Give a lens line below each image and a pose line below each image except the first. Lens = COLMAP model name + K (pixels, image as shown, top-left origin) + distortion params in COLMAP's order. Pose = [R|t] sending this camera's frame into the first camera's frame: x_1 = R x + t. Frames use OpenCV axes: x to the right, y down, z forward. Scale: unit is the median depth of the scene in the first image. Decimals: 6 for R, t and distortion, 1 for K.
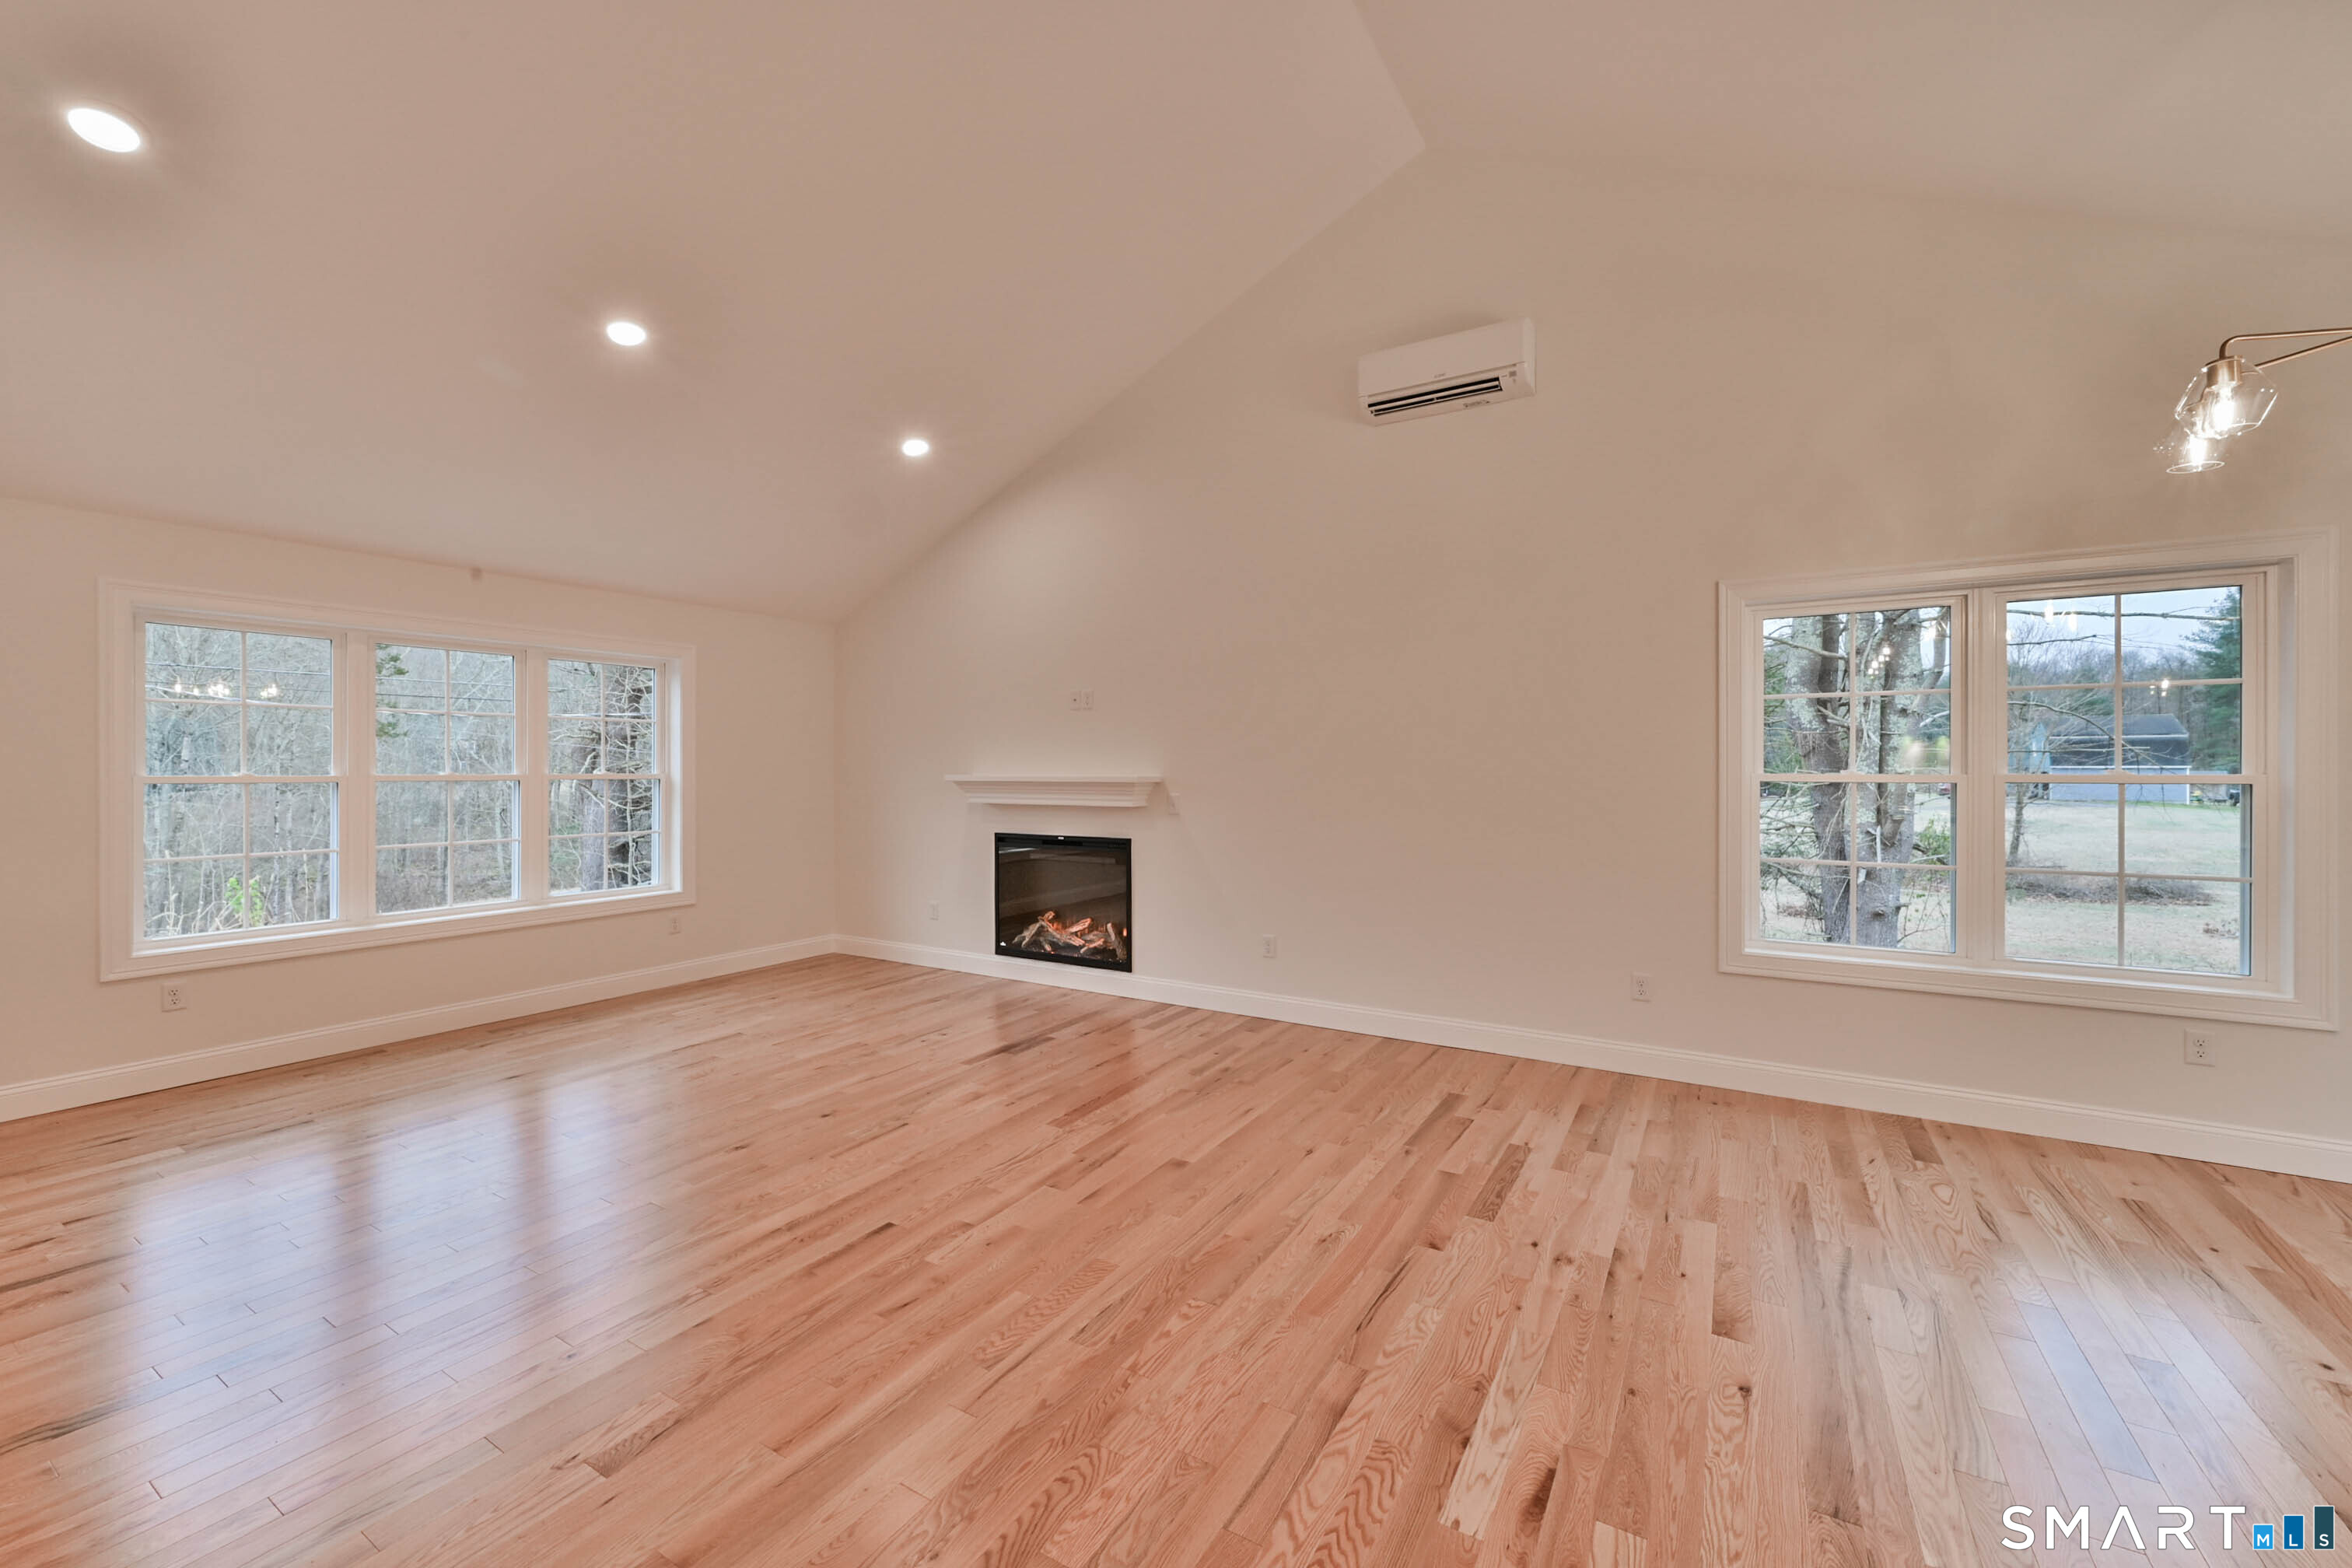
lens RADIAL K [[931.0, 0, 1183.3], [0, 931.0, 784.0], [0, 0, 1]] dist [-0.007020, 0.000705]
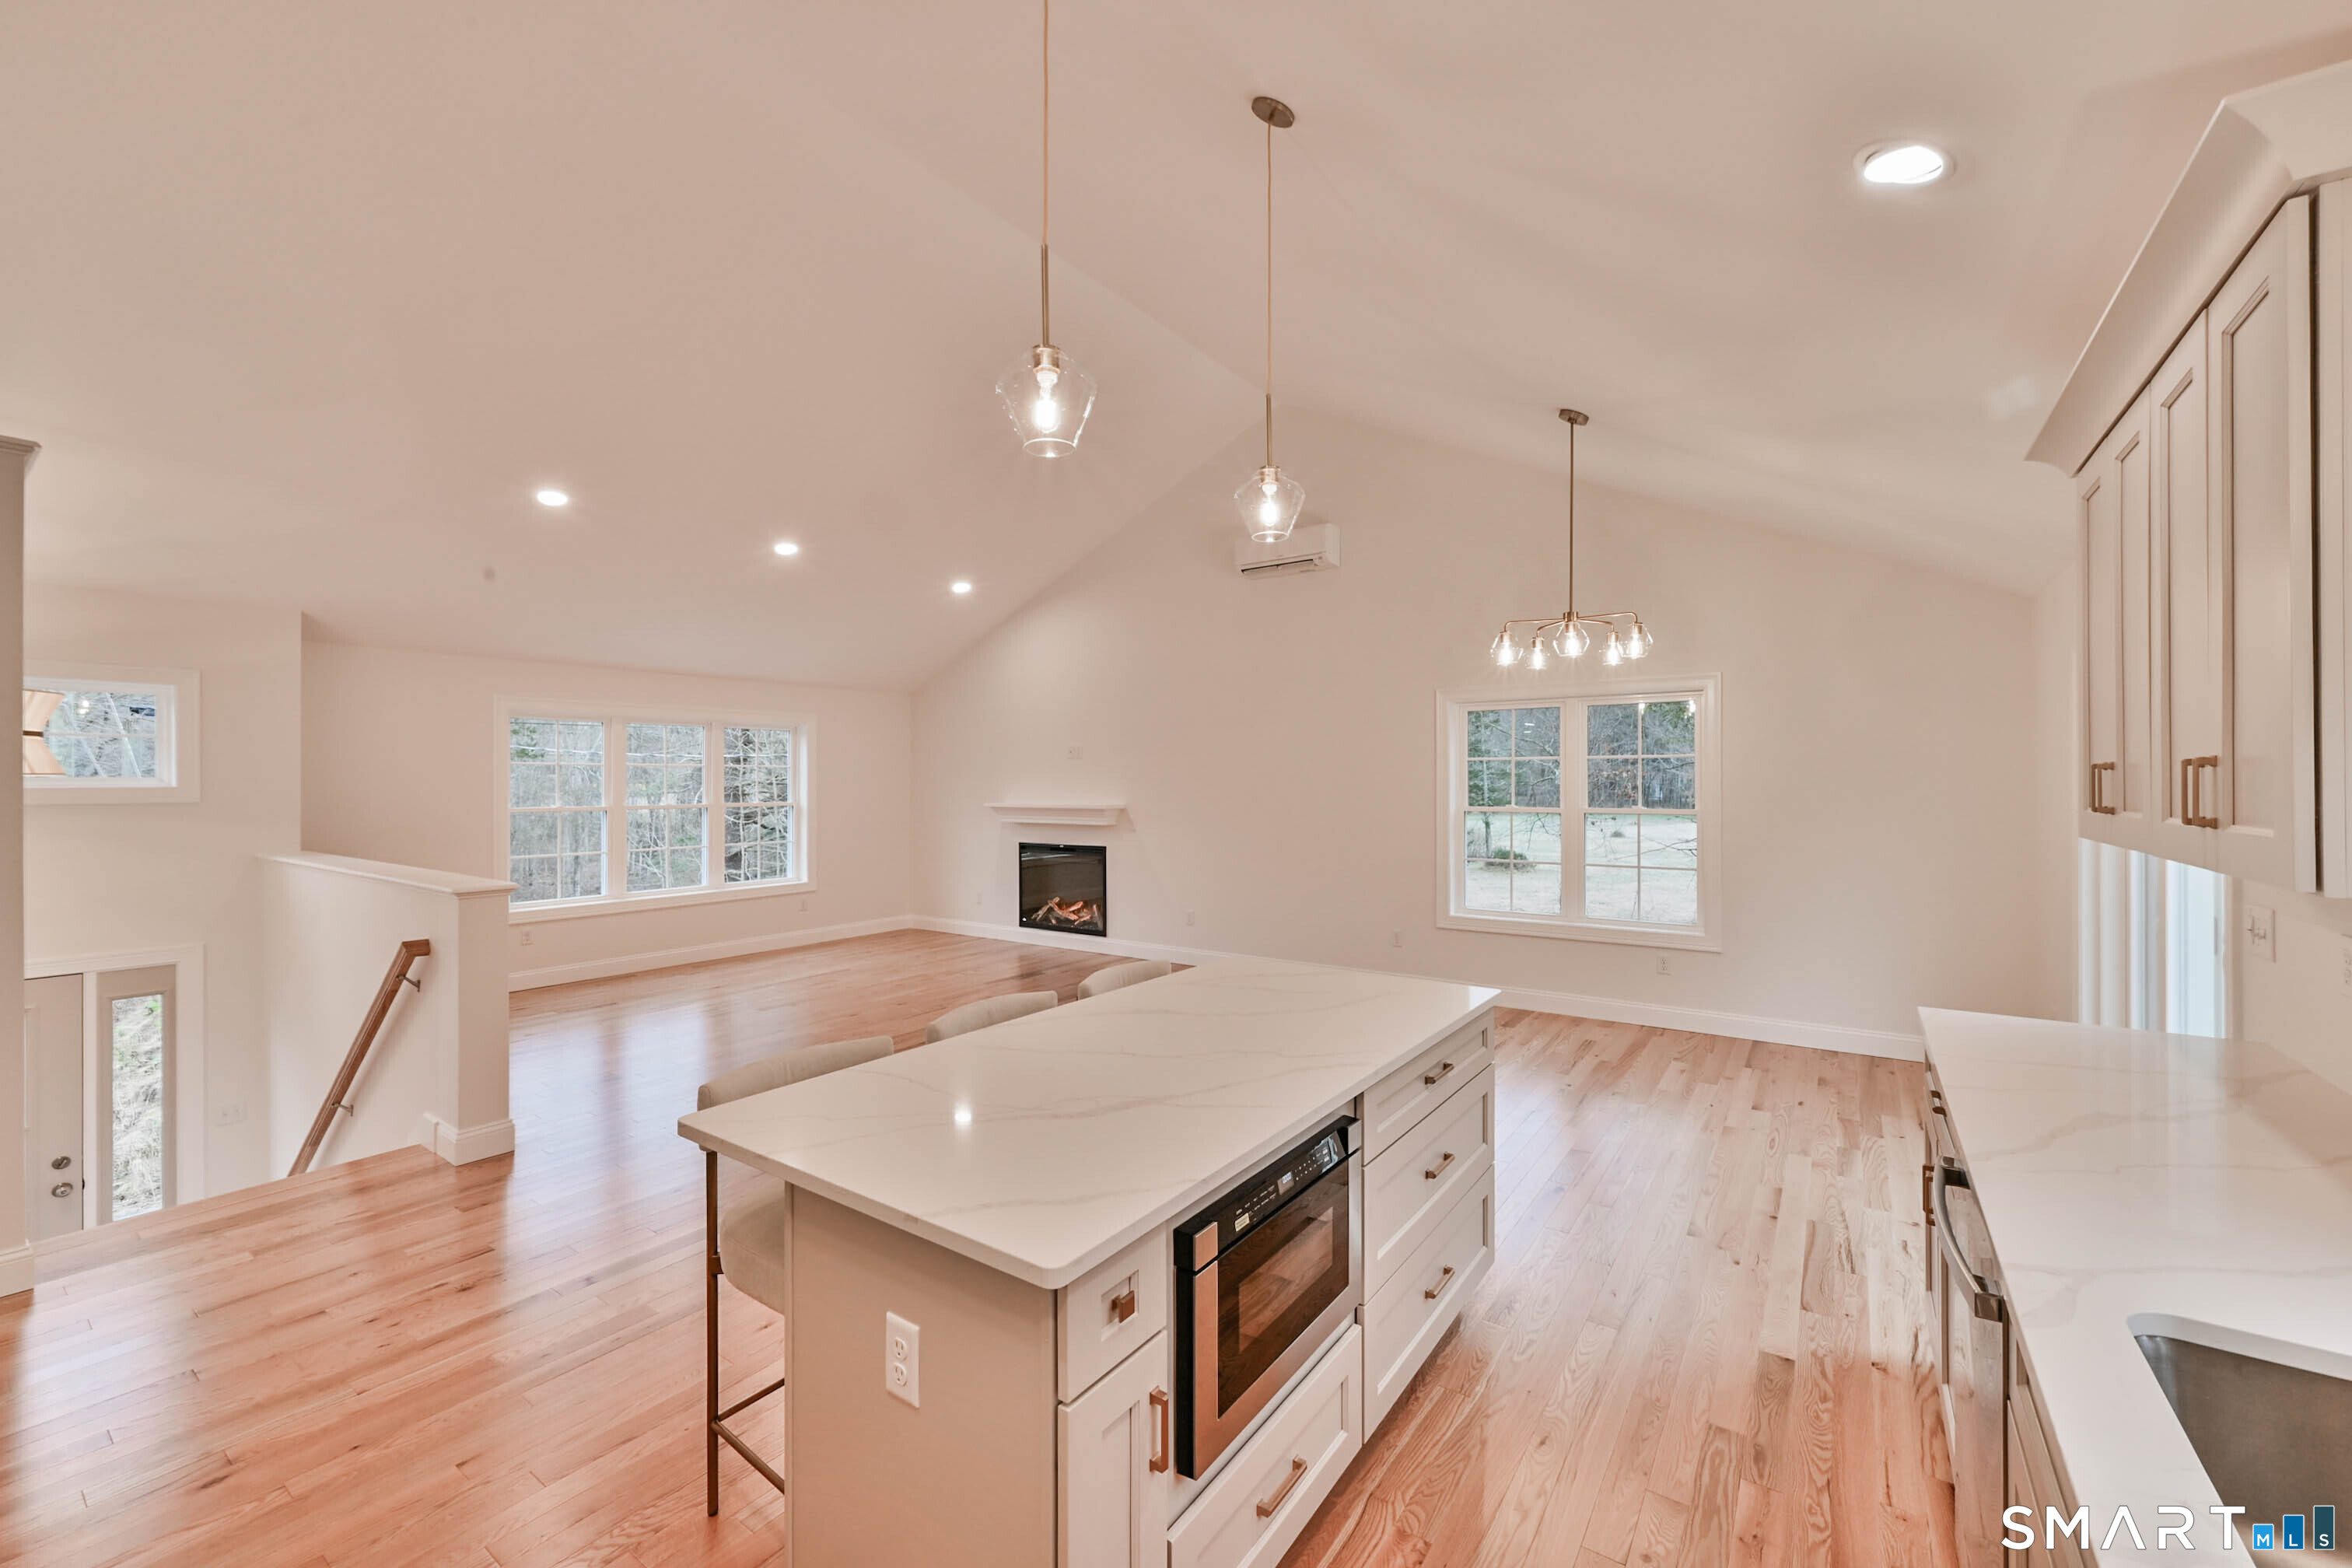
lens RADIAL K [[931.0, 0, 1224.0], [0, 931.0, 783.4], [0, 0, 1]] dist [-0.007020, 0.000705]
pose [[0.998969, -0.002478, -0.045340, 0.191869], [0.001880, 0.999911, -0.013230, -0.020787], [0.045369, 0.013131, 0.998884, -0.455329]]
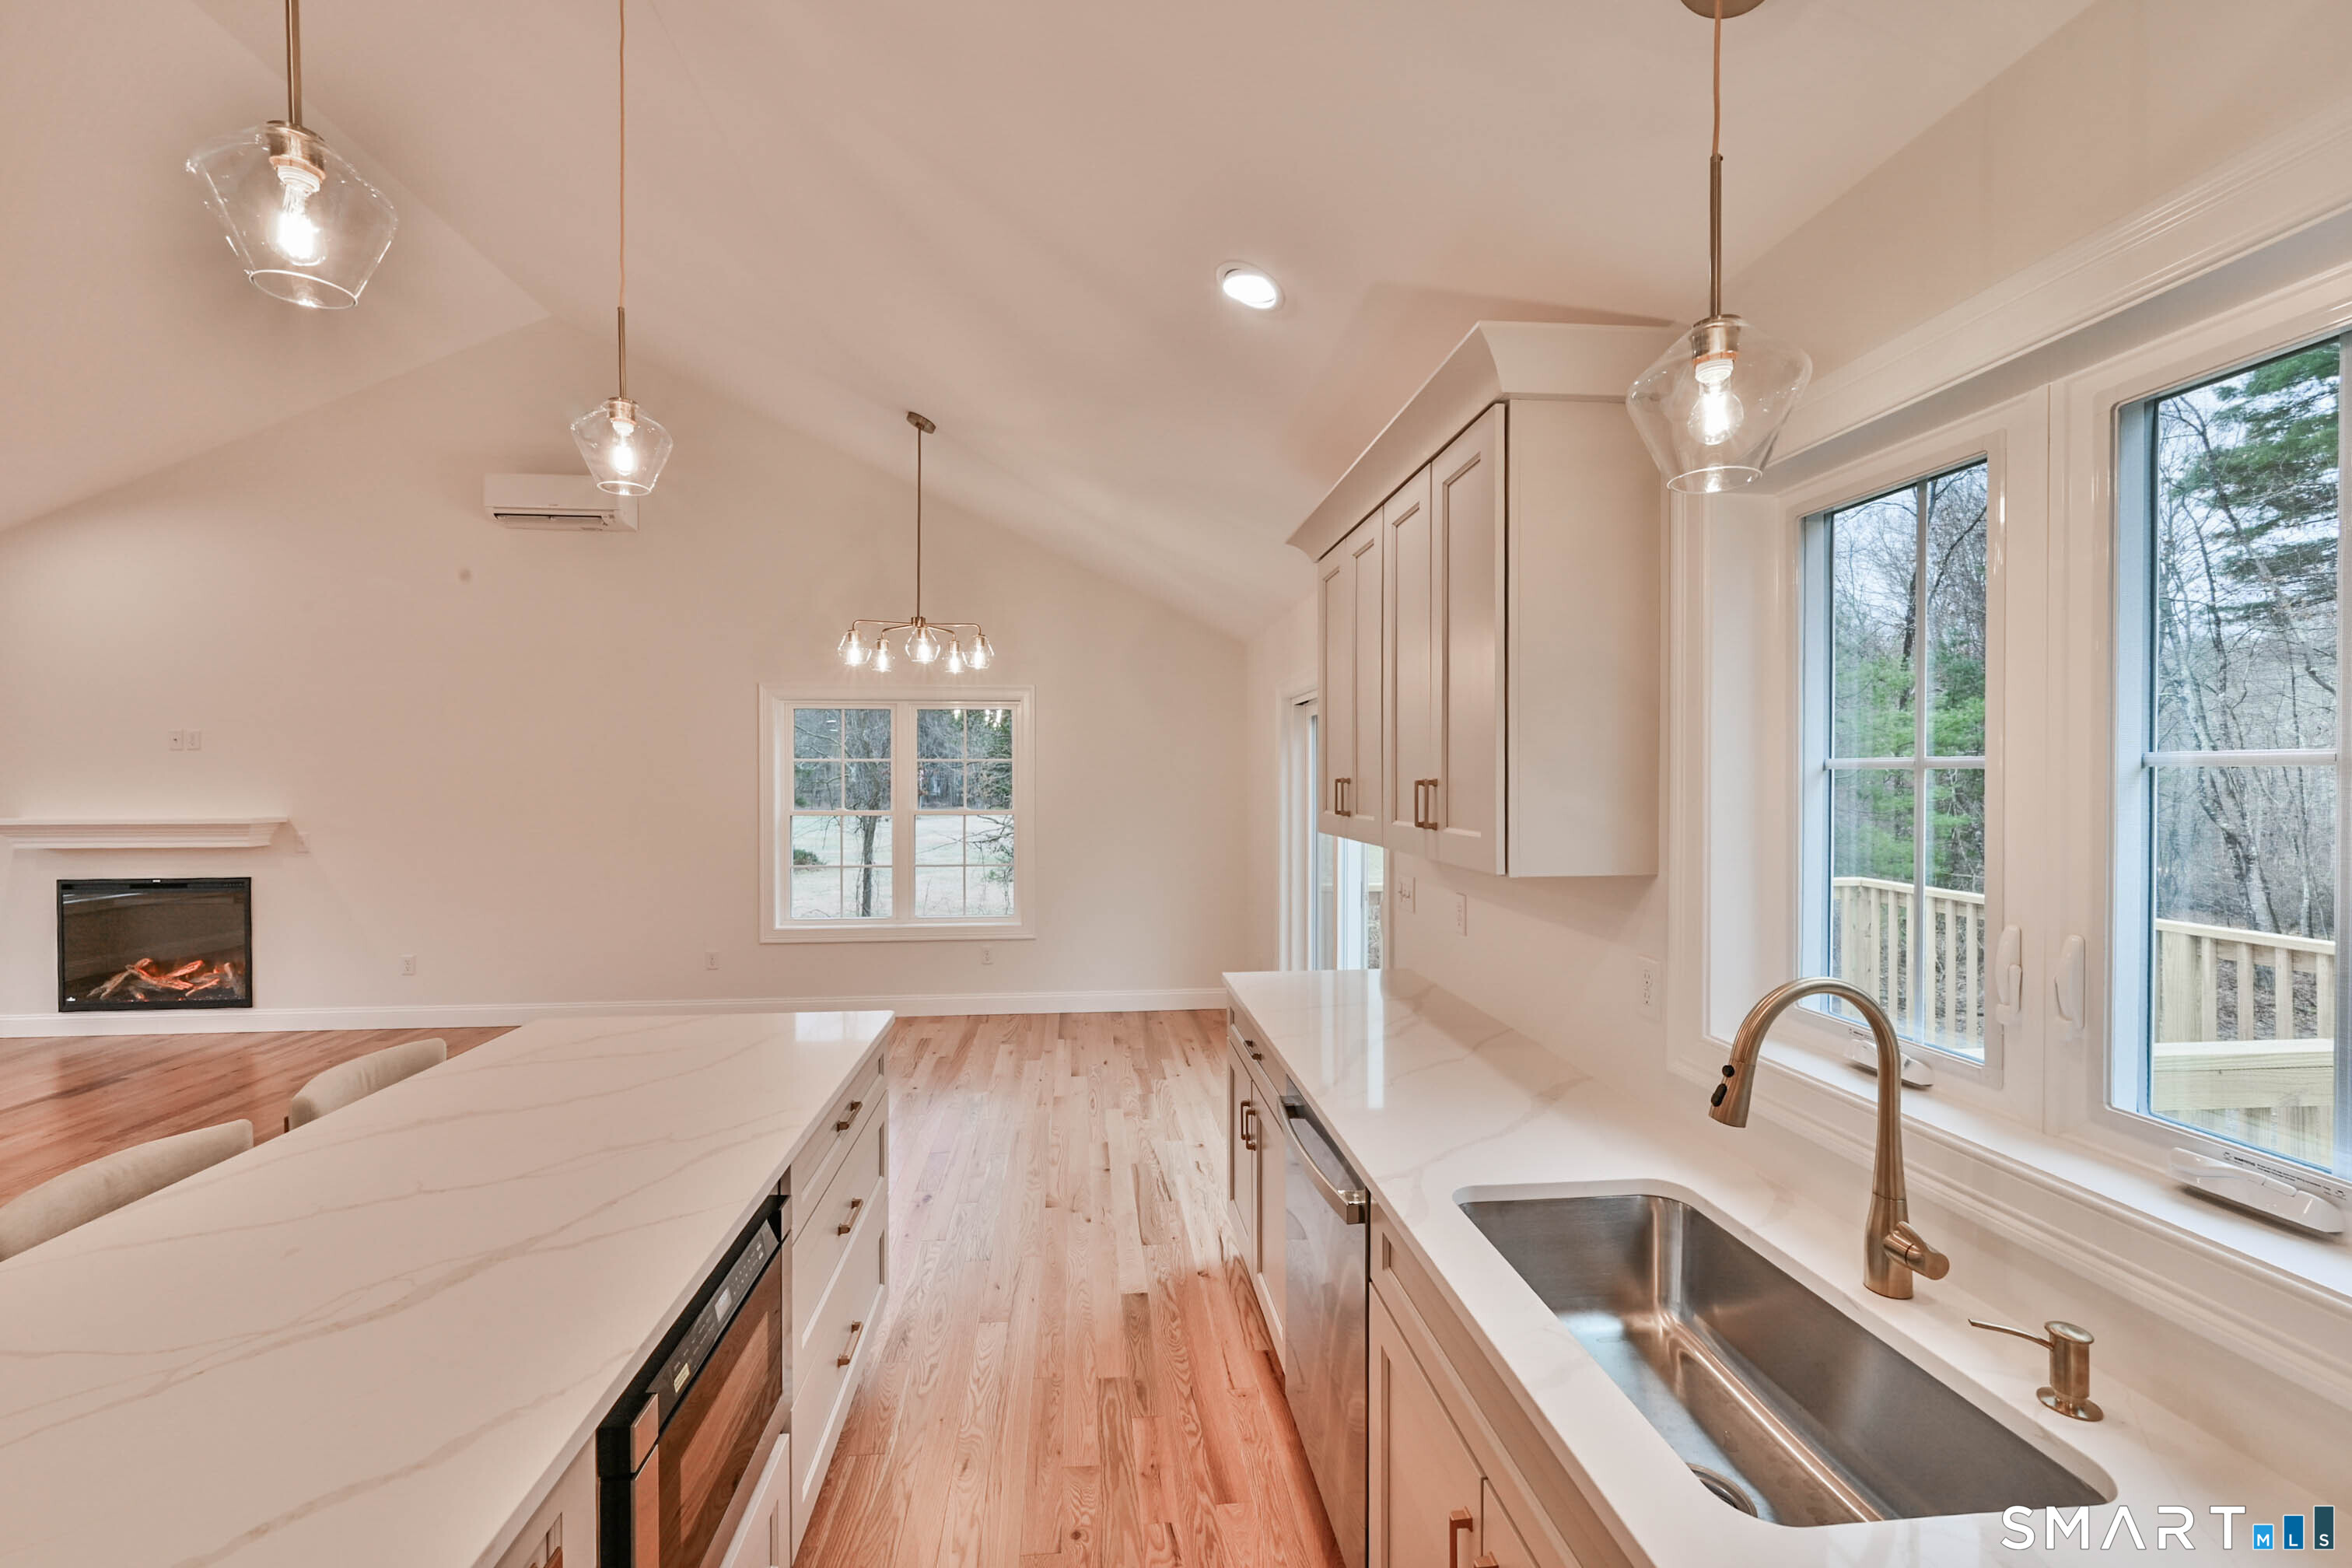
lens RADIAL K [[931.0, 0, 1173.5], [0, 931.0, 786.3], [0, 0, 1]] dist [-0.007020, 0.000705]
pose [[0.801842, -0.005703, 0.597509, 0.146192], [0.008988, 0.999956, -0.002518, -0.029240], [-0.597469, 0.007389, 0.801858, -0.415343]]
